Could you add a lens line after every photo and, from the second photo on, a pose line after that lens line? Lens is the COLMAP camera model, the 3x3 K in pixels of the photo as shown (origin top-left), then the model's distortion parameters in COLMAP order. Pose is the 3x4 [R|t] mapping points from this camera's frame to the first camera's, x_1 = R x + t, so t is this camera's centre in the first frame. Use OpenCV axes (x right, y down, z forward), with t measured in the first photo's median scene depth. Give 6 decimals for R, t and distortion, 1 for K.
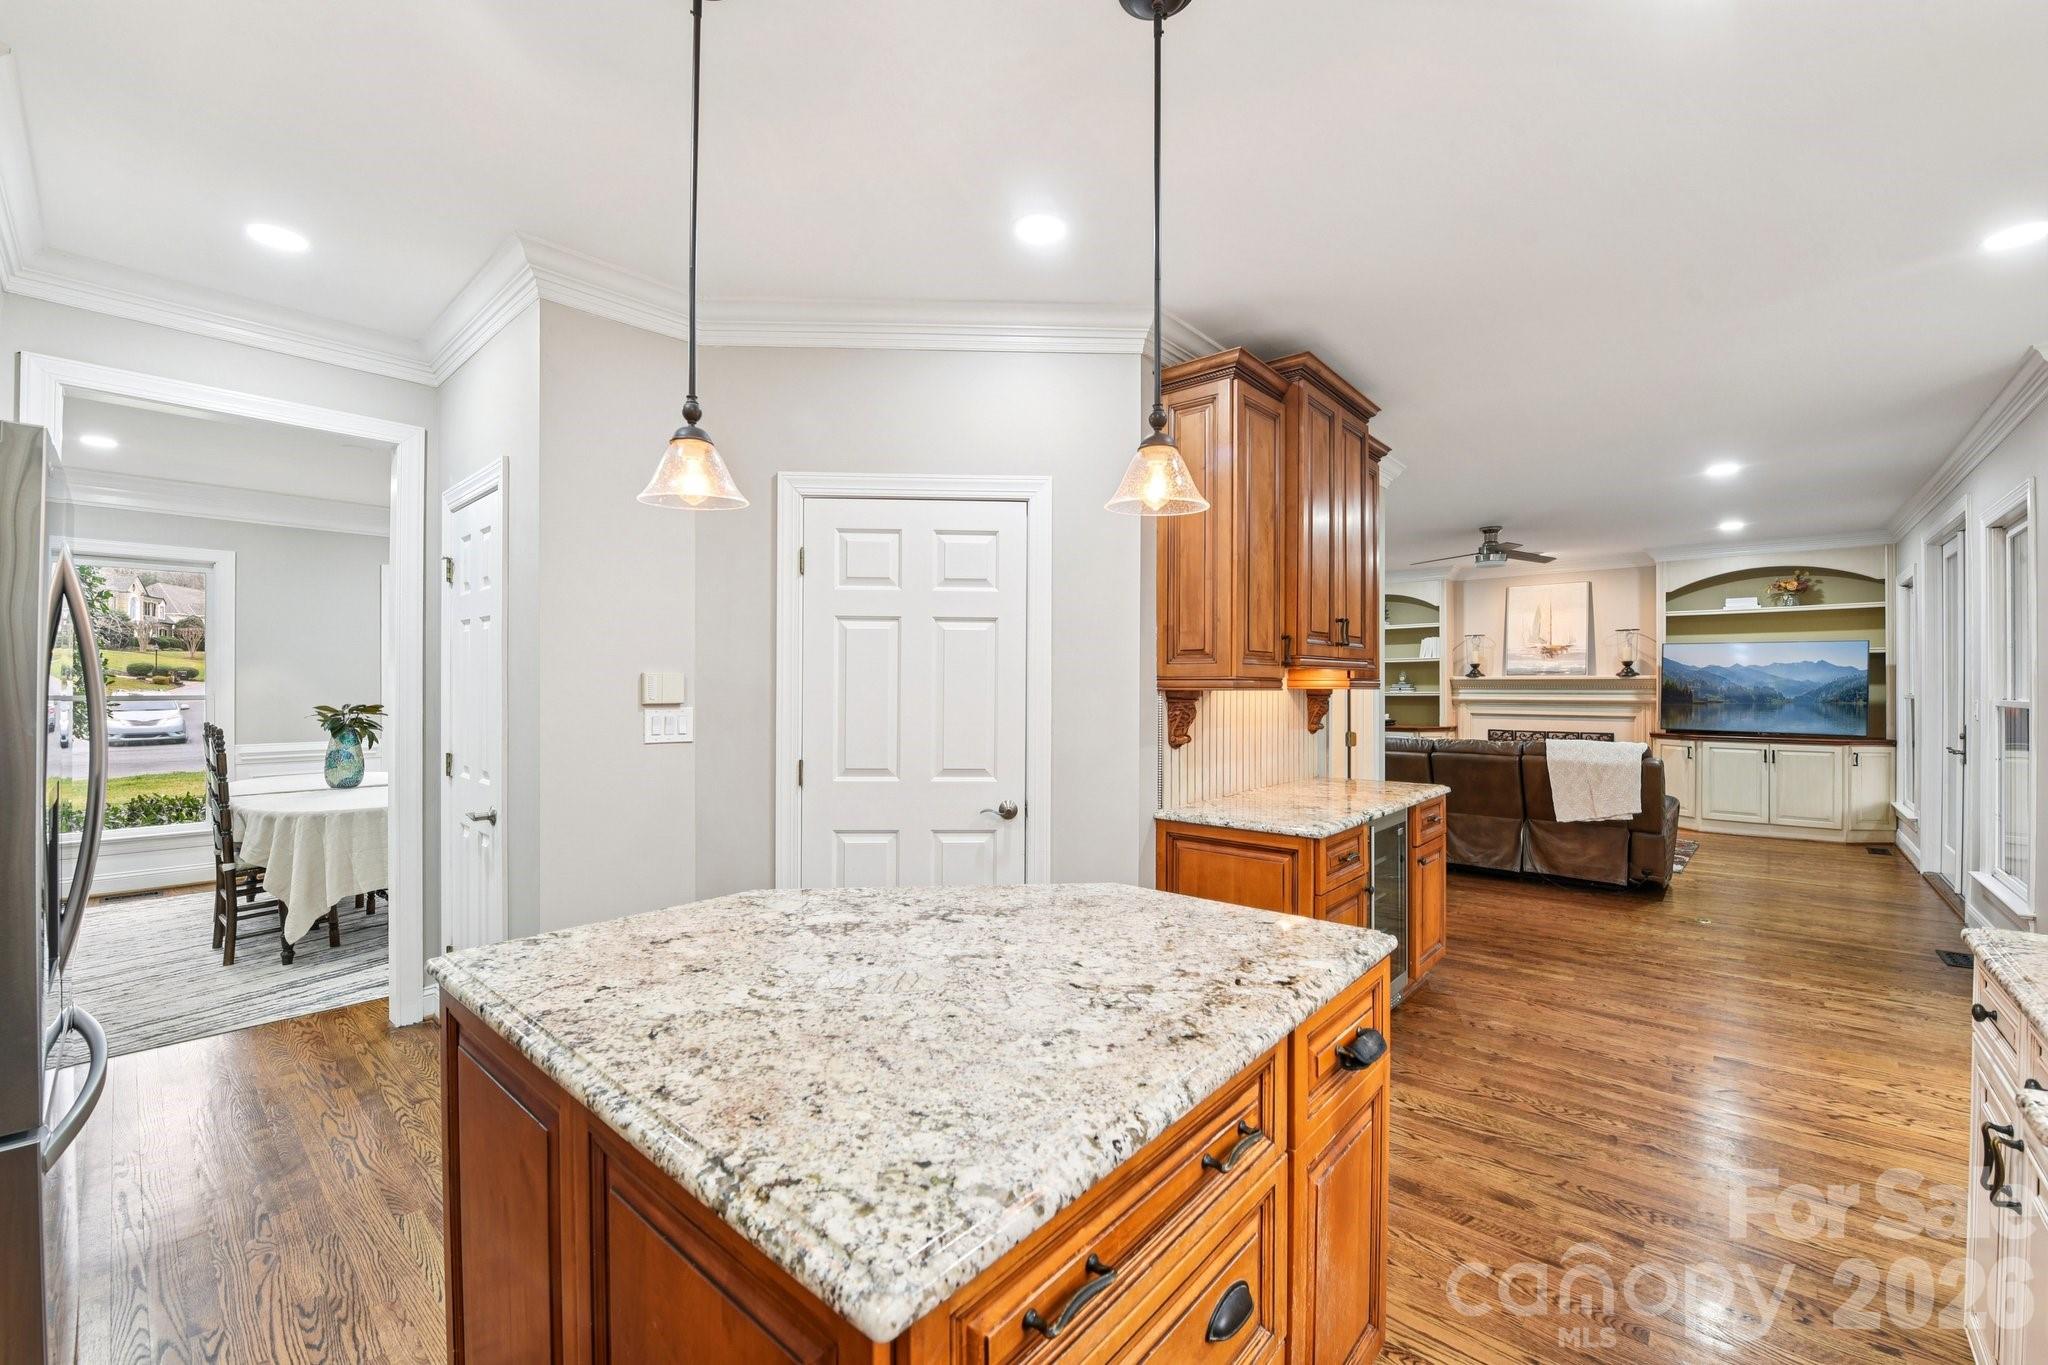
lens RADIAL K [[822.4, 0, 1022.7], [0, 822.4, 691.6], [0, 0, 1]] dist [-0.017411, -0.001918]
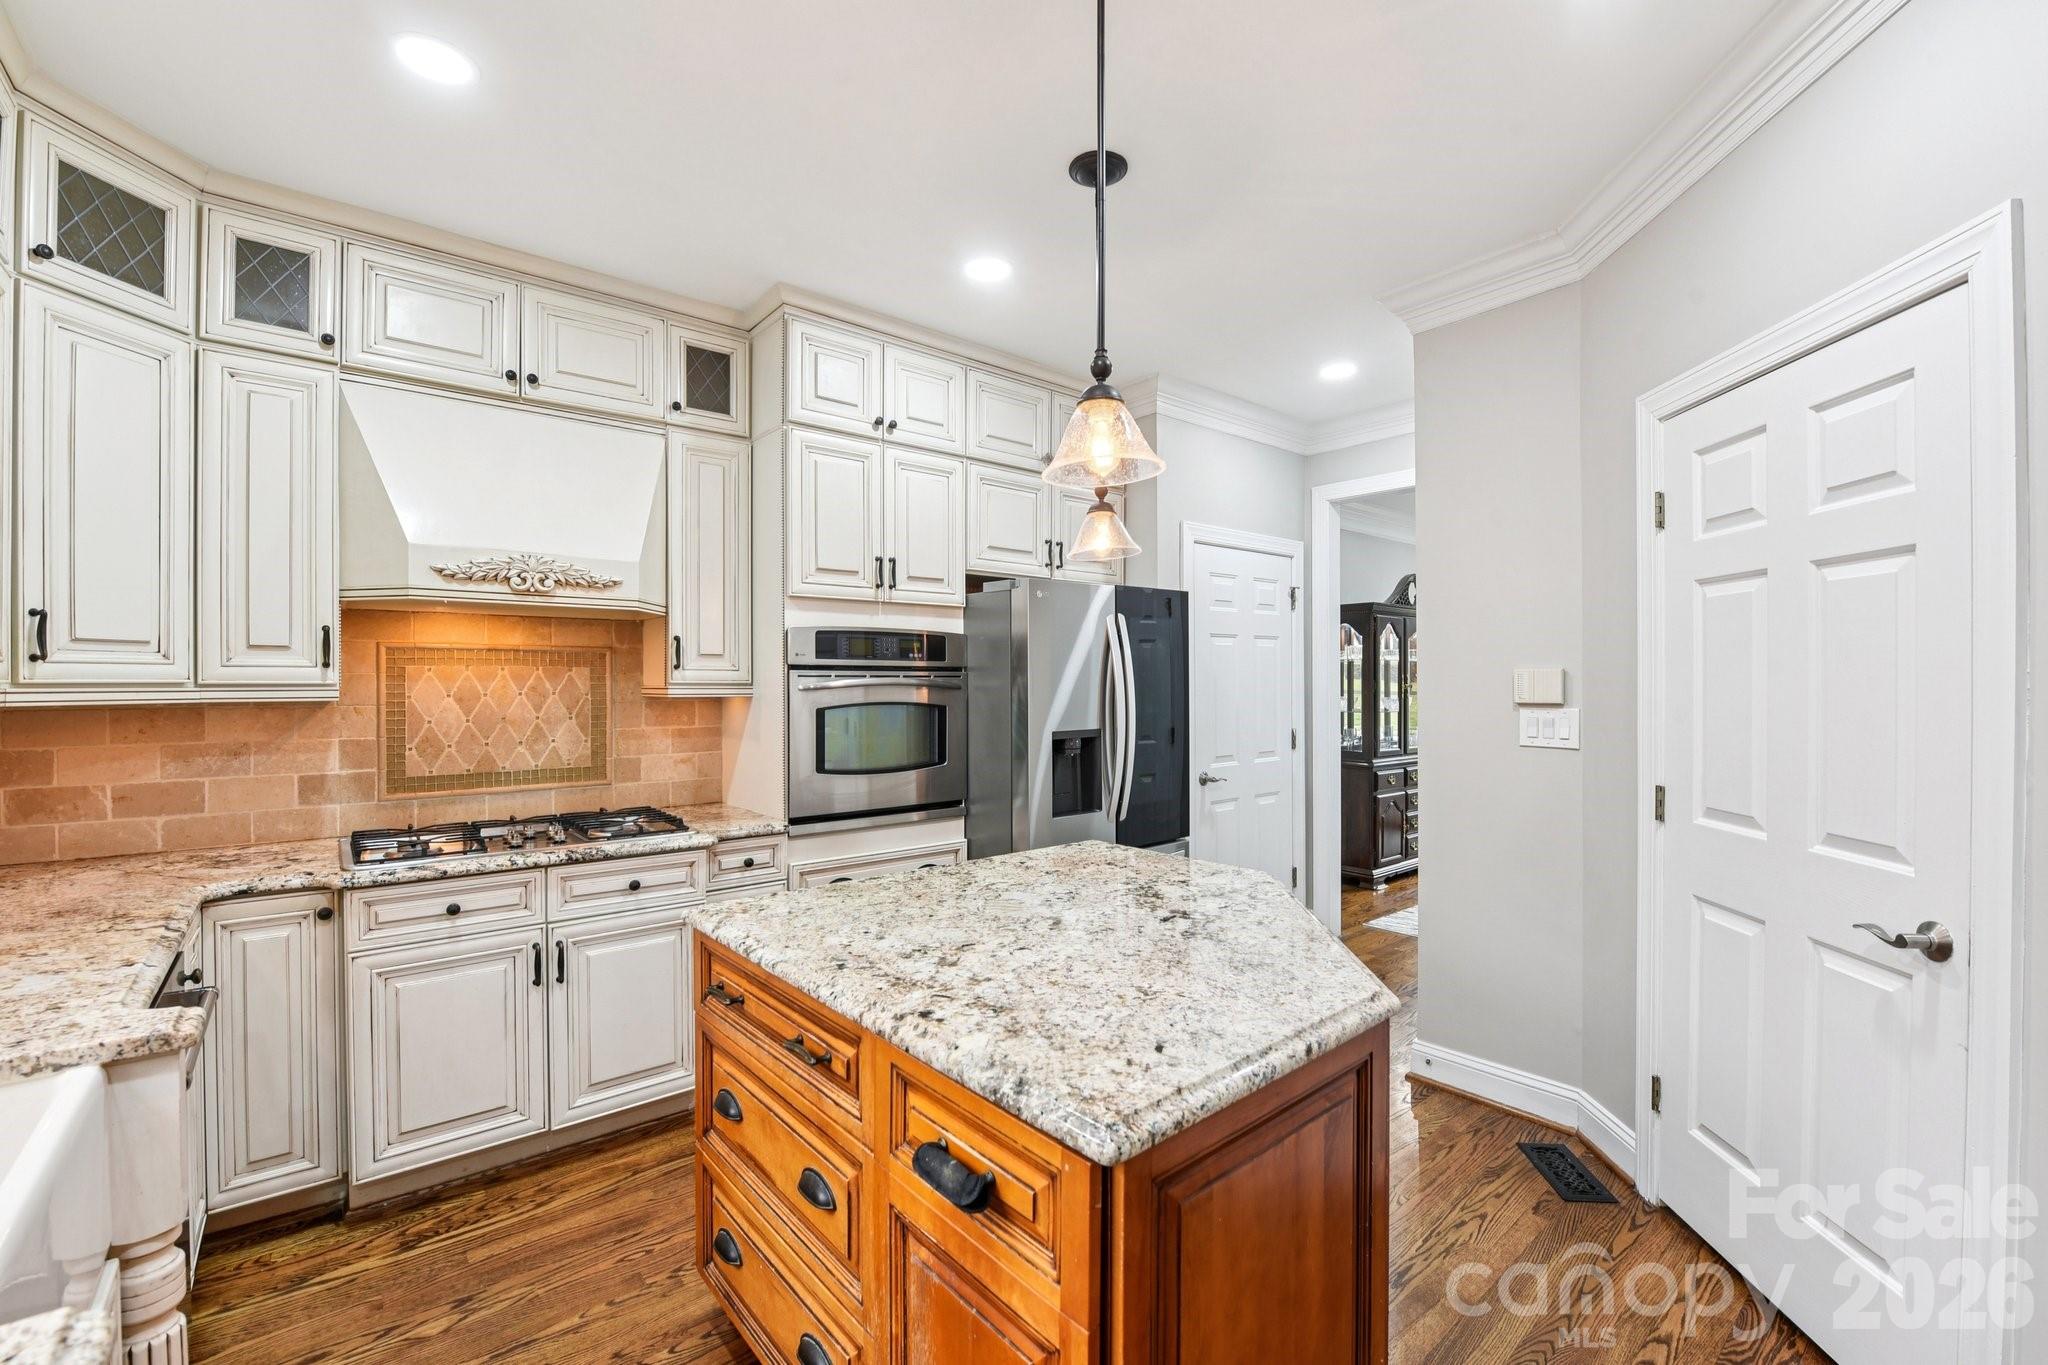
lens RADIAL K [[858.7, 0, 1023.5], [0, 858.7, 689.0], [0, 0, 1]] dist [-0.015898, -0.001463]
pose [[-0.143404, 0.005612, -0.989648, 0.542946], [-0.003269, 0.999976, 0.006144, -0.004631], [0.989659, 0.004116, -0.143382, 0.542697]]
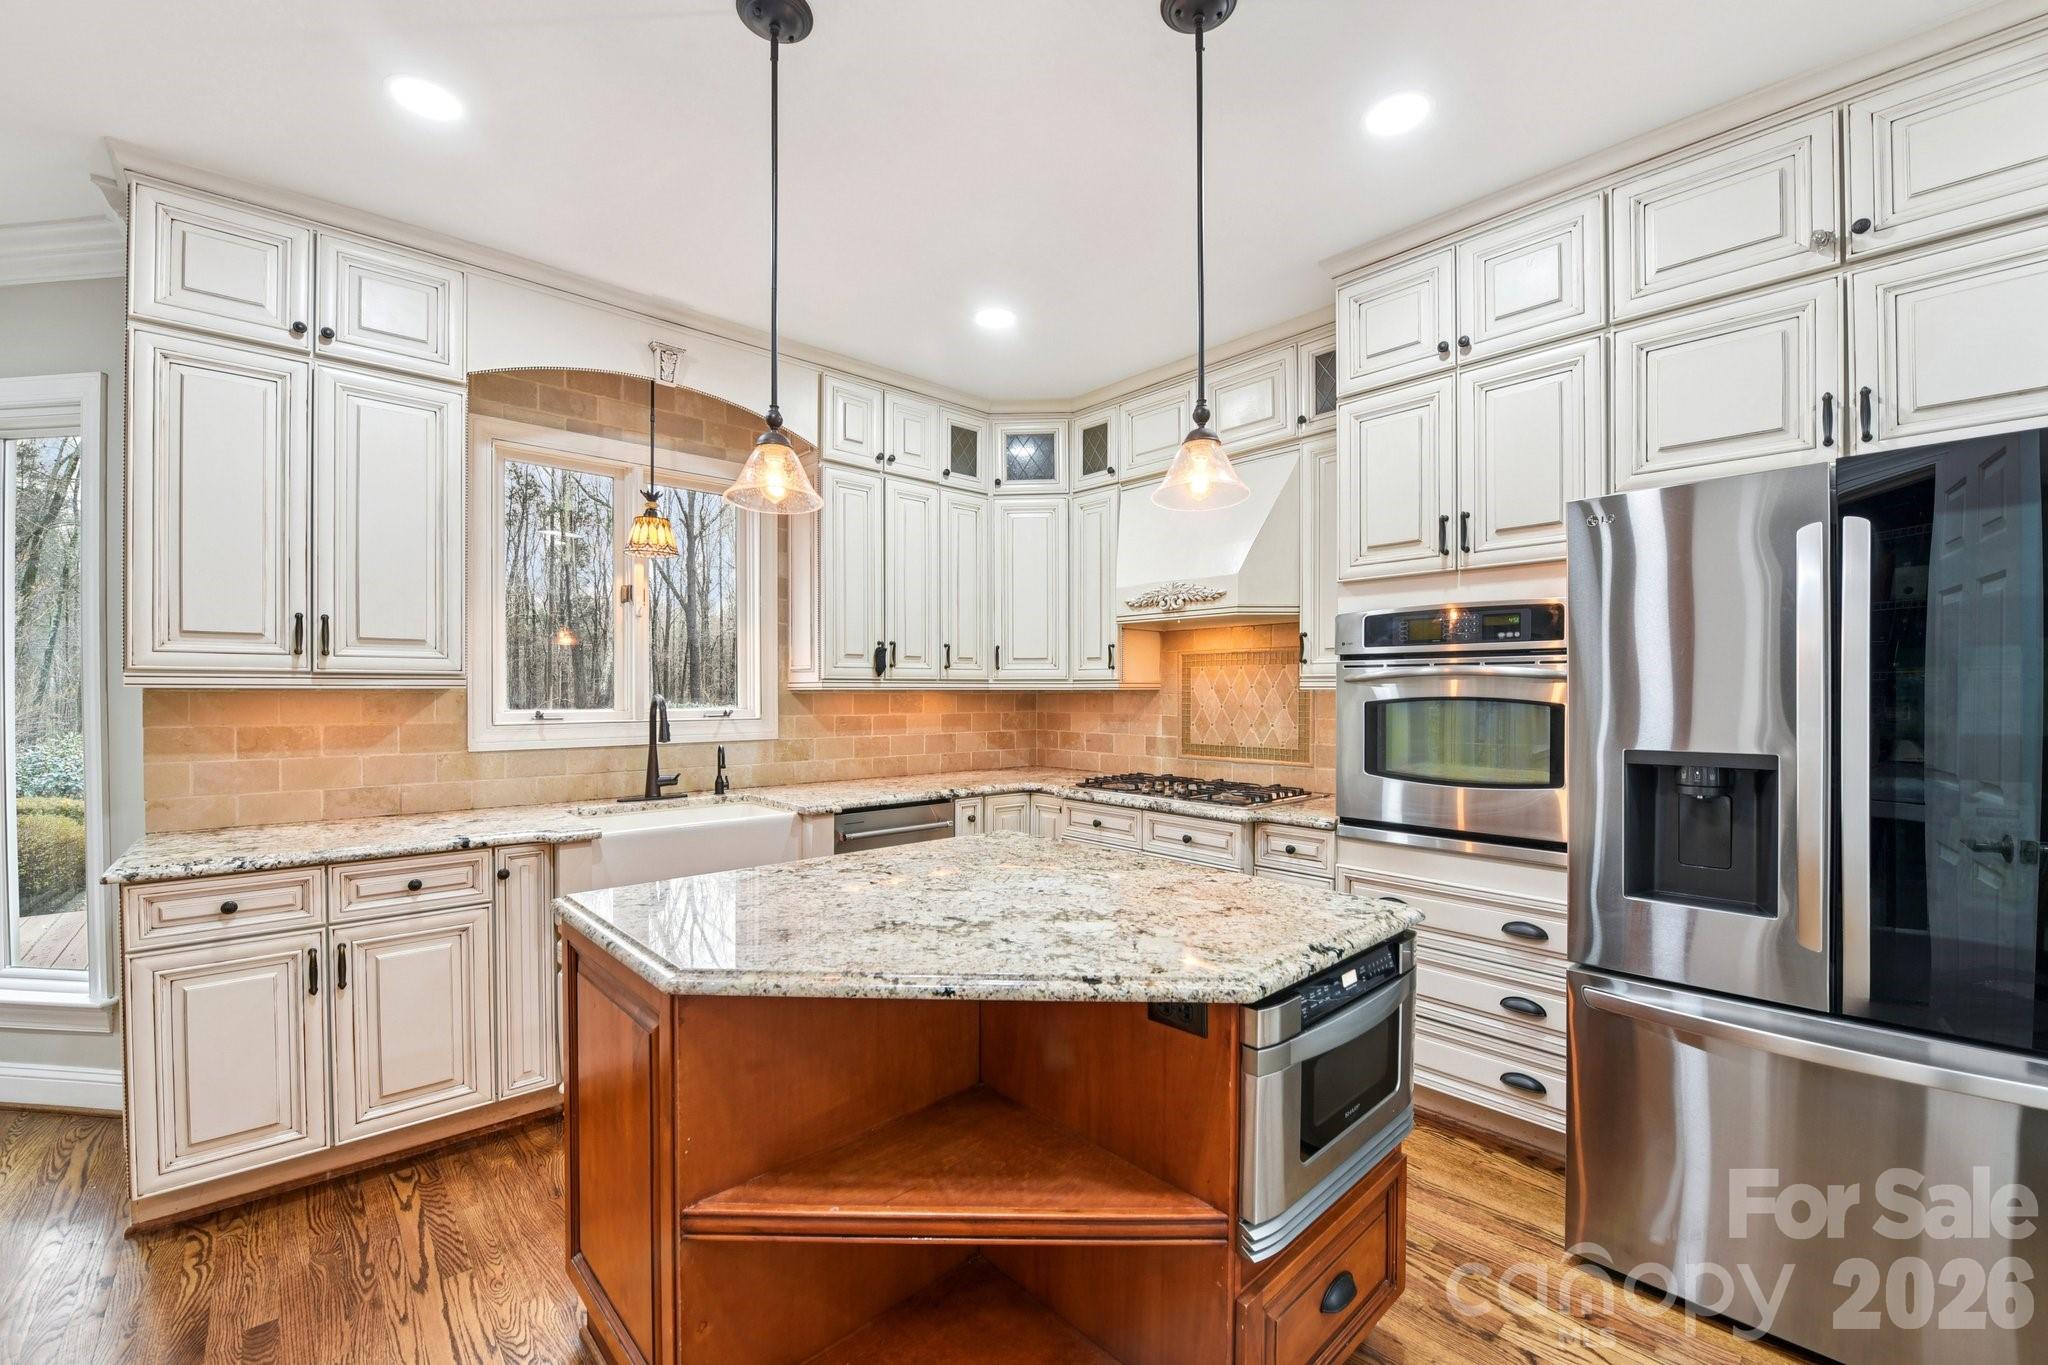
lens RADIAL K [[822.4, 0, 1030.8], [0, 822.4, 703.8], [0, 0, 1]] dist [-0.017411, -0.001918]
pose [[-0.995442, -0.003703, 0.095302, -0.143405], [-0.001833, 0.999804, 0.019705, 0.010626], [-0.095356, 0.019440, -0.995253, 1.060324]]
